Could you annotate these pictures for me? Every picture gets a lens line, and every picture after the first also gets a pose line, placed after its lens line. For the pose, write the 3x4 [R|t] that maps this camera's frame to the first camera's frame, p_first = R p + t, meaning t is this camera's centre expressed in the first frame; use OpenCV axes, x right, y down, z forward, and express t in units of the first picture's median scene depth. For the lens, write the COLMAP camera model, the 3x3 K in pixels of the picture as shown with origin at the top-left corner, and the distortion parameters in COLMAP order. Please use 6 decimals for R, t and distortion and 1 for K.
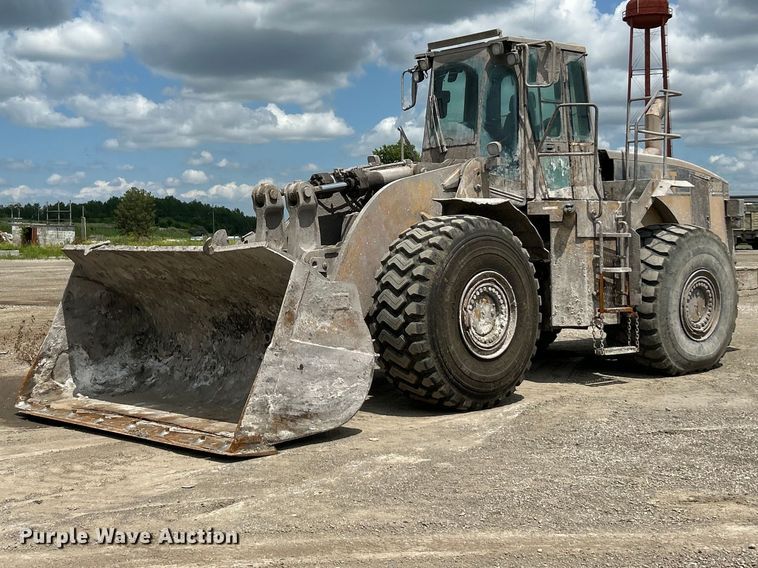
lens RADIAL K [[1106.5, 0, 379.0], [0, 1106.5, 284.0], [0, 0, 1]] dist [0.189980, -0.051974]
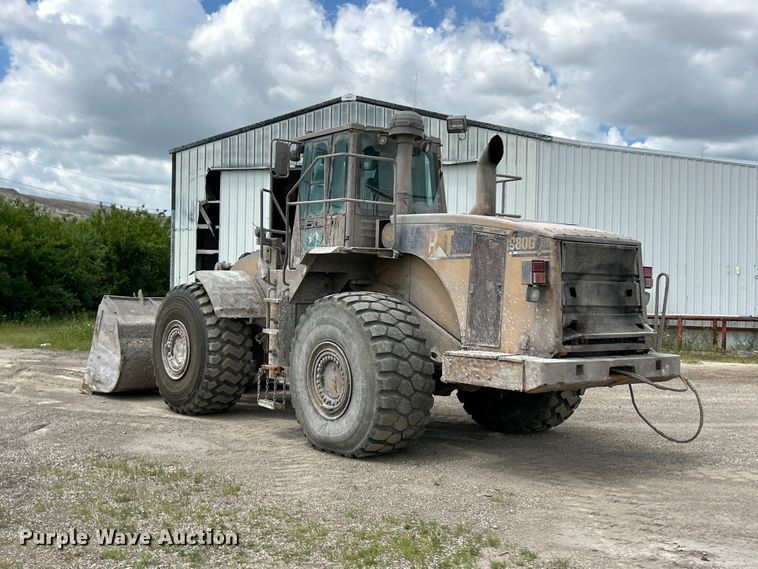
lens RADIAL K [[884.5, 0, 379.0], [0, 884.5, 284.5], [0, 0, 1]] dist [0.008057, -0.031180]
pose [[-0.084788, 0.004140, -0.996390, 1.232336], [-0.056785, 0.998346, 0.008980, -0.083912], [0.994780, 0.057341, -0.084413, 1.342546]]
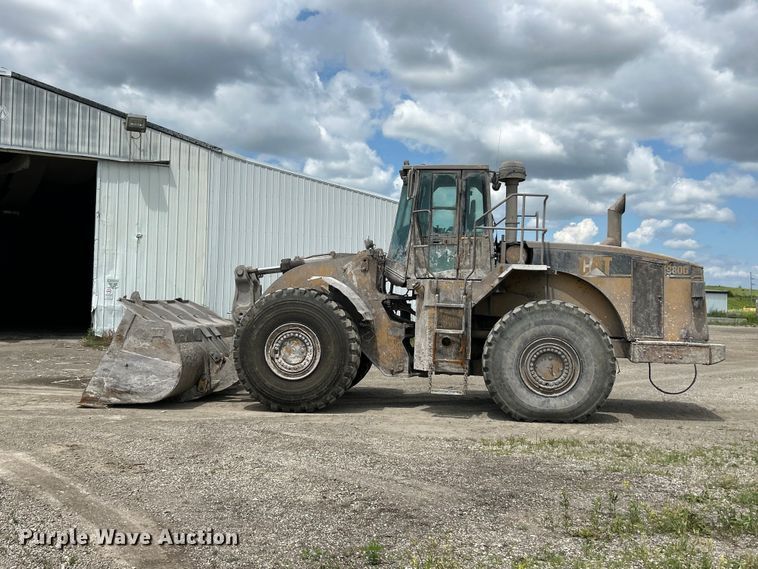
lens RADIAL K [[865.9, 0, 379.0], [0, 865.9, 284.5], [0, 0, 1]] dist [0.122366, -0.036981]
pose [[0.650069, 0.017492, -0.759674, 1.082507], [-0.065676, 0.997287, -0.033238, -0.032806], [0.757032, 0.071499, 0.649454, 0.289333]]
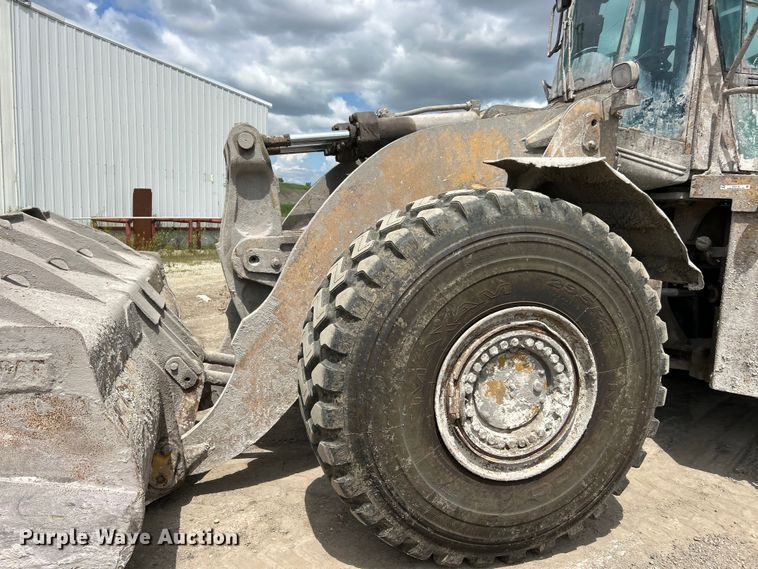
lens RADIAL K [[581.8, 0, 376.5], [0, 581.8, 297.1], [0, 0, 1]] dist [0.022365, 0.001502]
pose [[0.884197, 0.115696, -0.452560, 0.152184], [-0.069260, 0.990604, 0.117928, -0.040176], [0.461951, -0.072928, 0.883902, 0.734579]]
